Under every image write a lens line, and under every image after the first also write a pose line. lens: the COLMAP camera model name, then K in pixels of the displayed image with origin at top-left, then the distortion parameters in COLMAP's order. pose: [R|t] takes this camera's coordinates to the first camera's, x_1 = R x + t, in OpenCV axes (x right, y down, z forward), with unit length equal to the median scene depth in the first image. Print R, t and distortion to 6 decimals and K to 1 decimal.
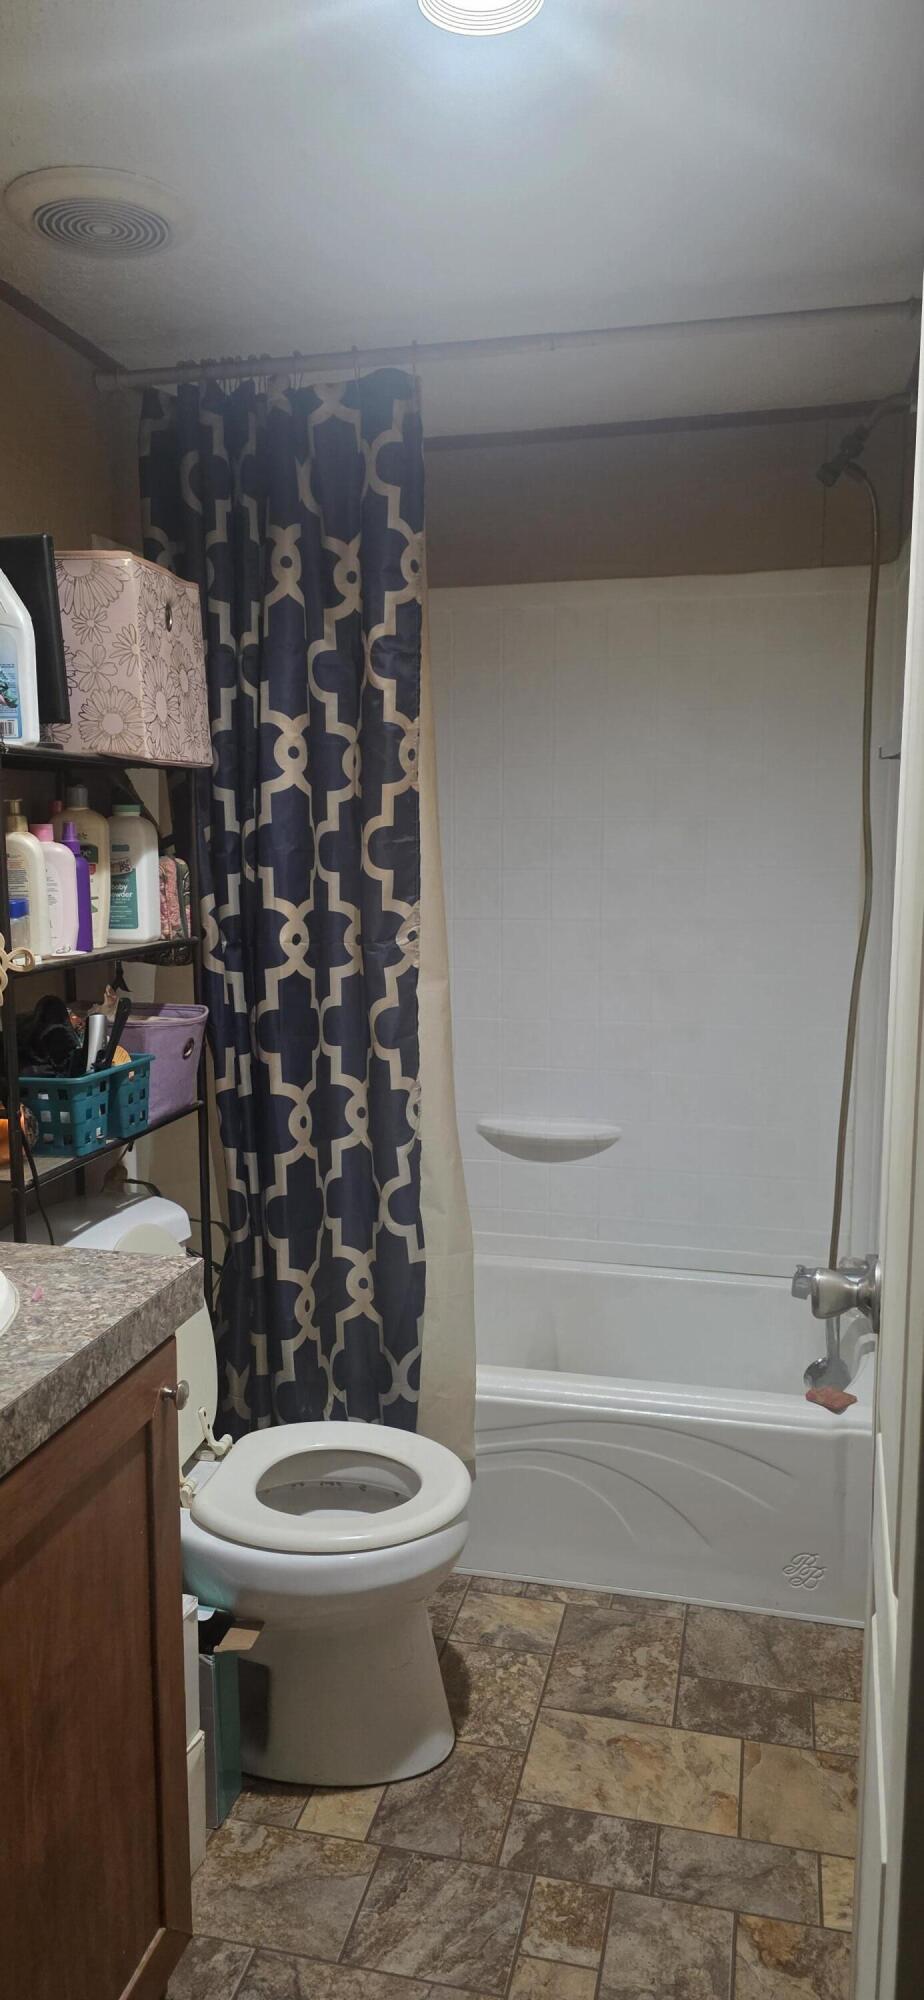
lens RADIAL K [[1341.3, 0, 464.9], [0, 1341.3, 1000.9], [0, 0, 1]] dist [0.054265, -0.050140]
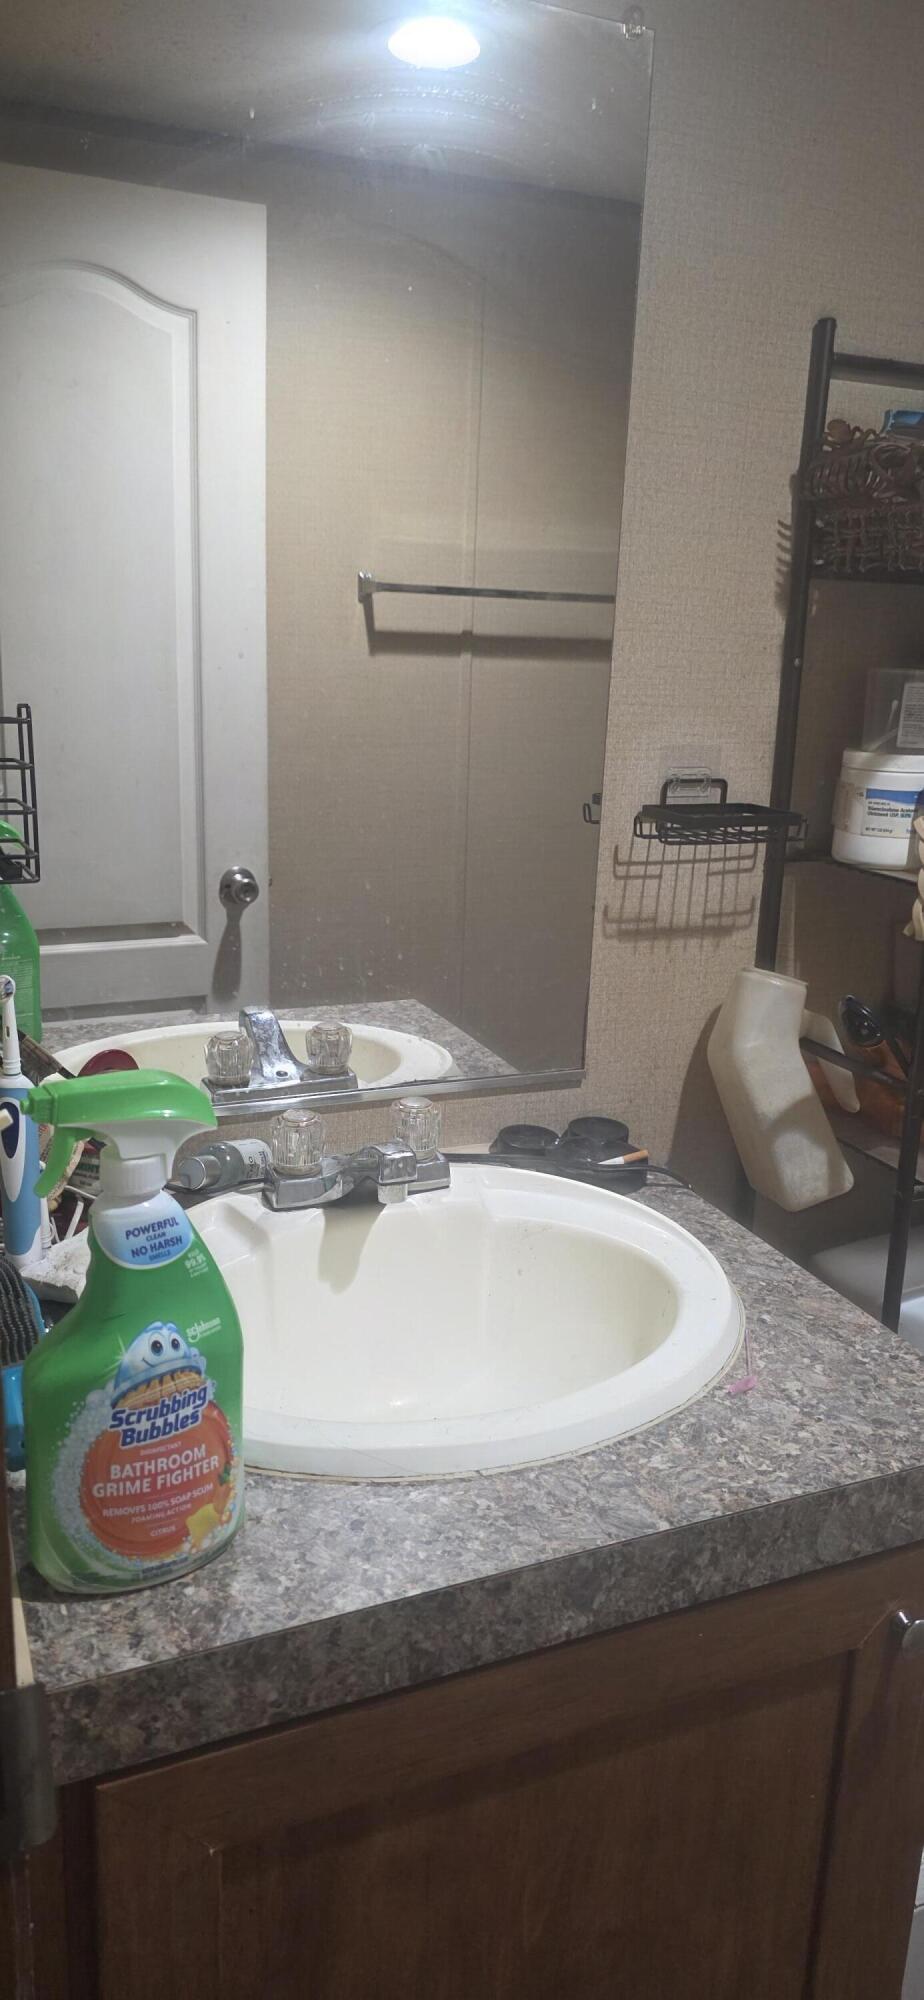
lens RADIAL K [[1341.3, 0, 461.3], [0, 1341.3, 1000.0], [0, 0, 1]] dist [0.054265, -0.050140]
pose [[0.598417, 0.234845, -0.765993, 0.084917], [-0.151004, 0.972000, 0.180036, -0.083289], [0.786826, 0.007932, 0.617124, 0.522027]]
